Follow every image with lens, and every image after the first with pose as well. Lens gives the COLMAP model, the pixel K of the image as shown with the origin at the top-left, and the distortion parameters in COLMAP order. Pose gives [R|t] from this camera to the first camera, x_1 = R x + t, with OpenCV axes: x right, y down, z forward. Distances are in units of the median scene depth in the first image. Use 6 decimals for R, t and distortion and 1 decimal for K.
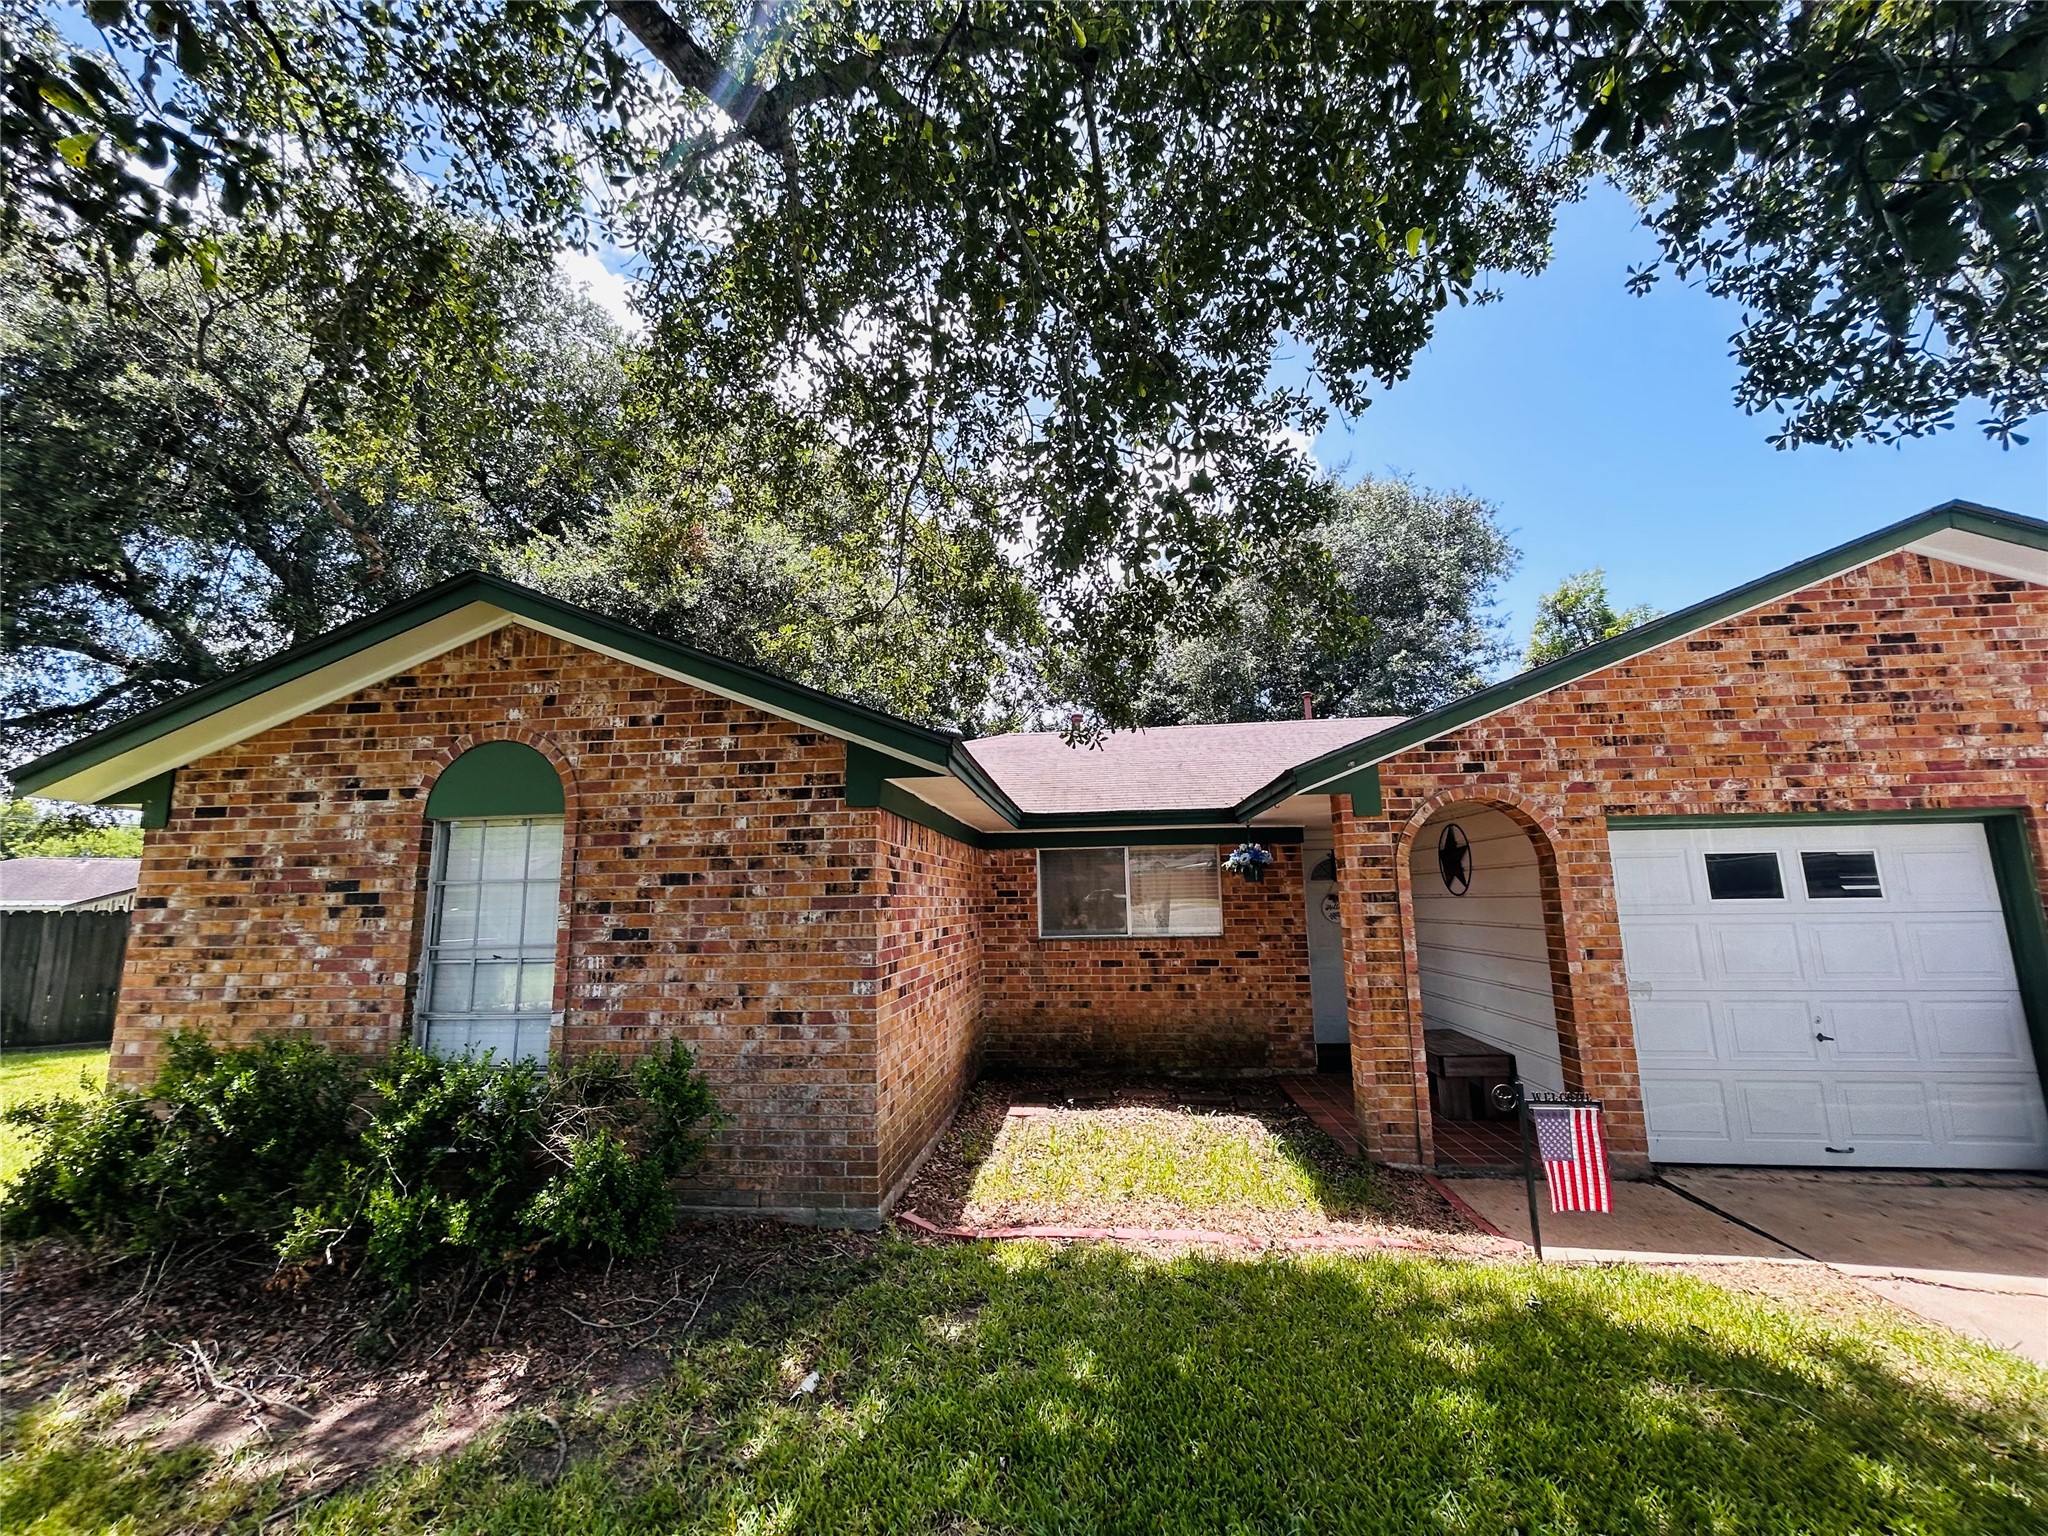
lens RADIAL K [[822.3, 0, 1033.5], [0, 822.3, 760.7], [0, 0, 1]] dist [-0.000535, 0.000370]
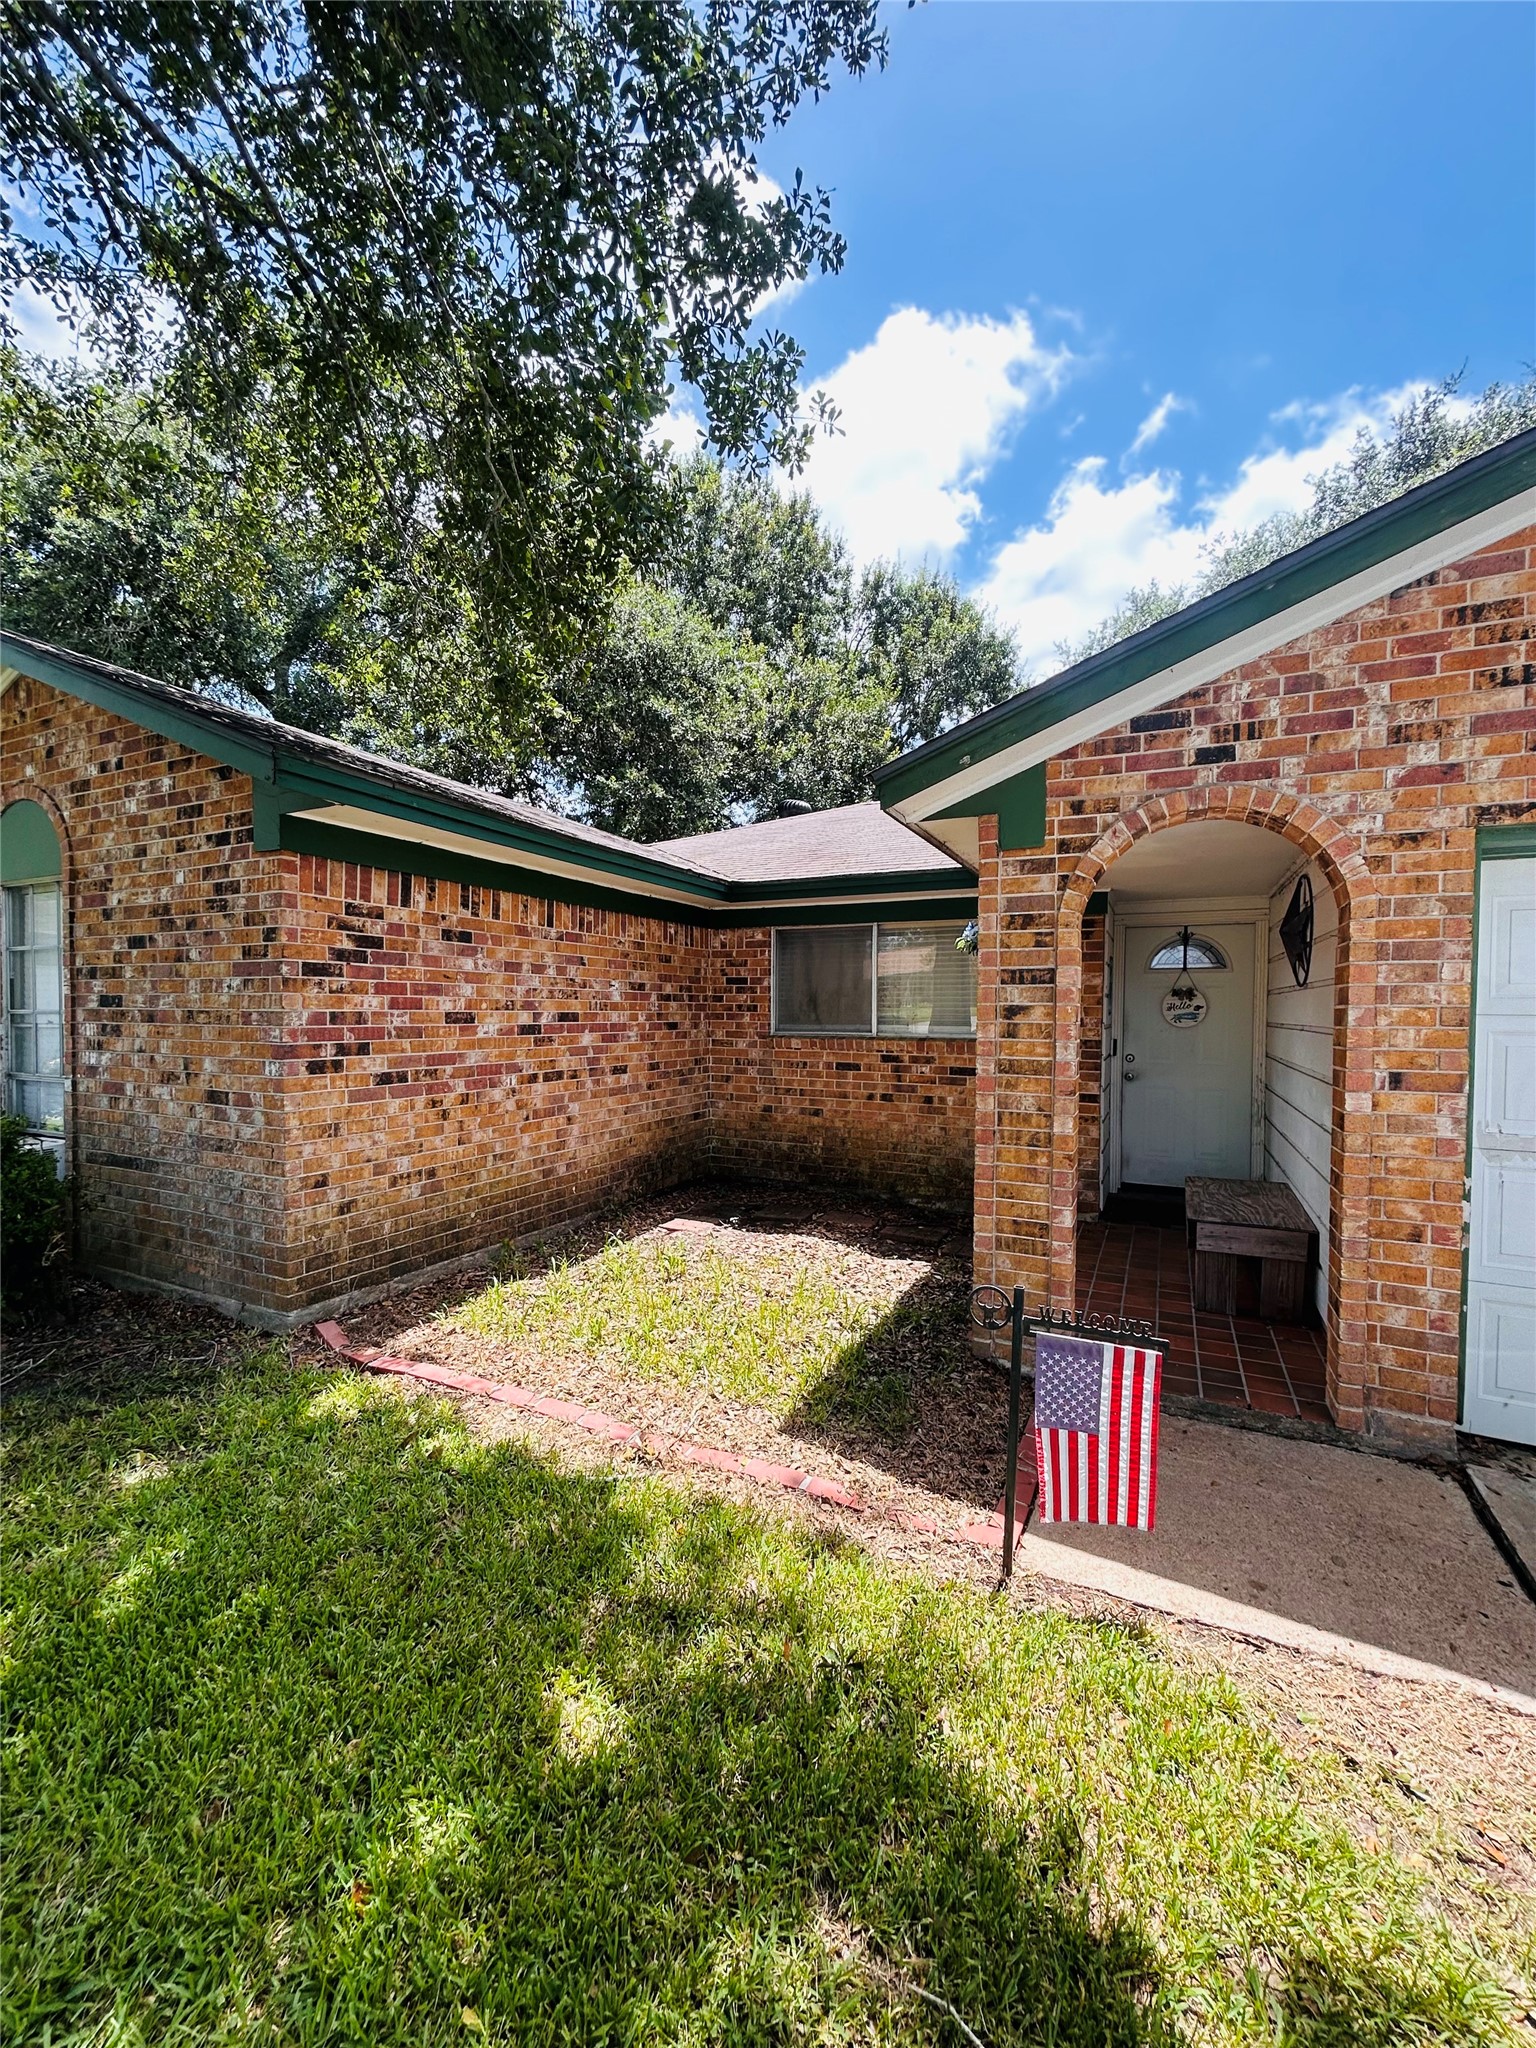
lens RADIAL K [[822.3, 0, 762.7], [0, 822.3, 1026.2], [0, 0, 1]] dist [-0.000535, 0.000370]
pose [[0.937796, 0.032076, -0.345702, 0.517752], [0.034641, 0.982110, 0.185097, 0.090022], [0.345455, -0.185559, 0.919907, 0.384496]]
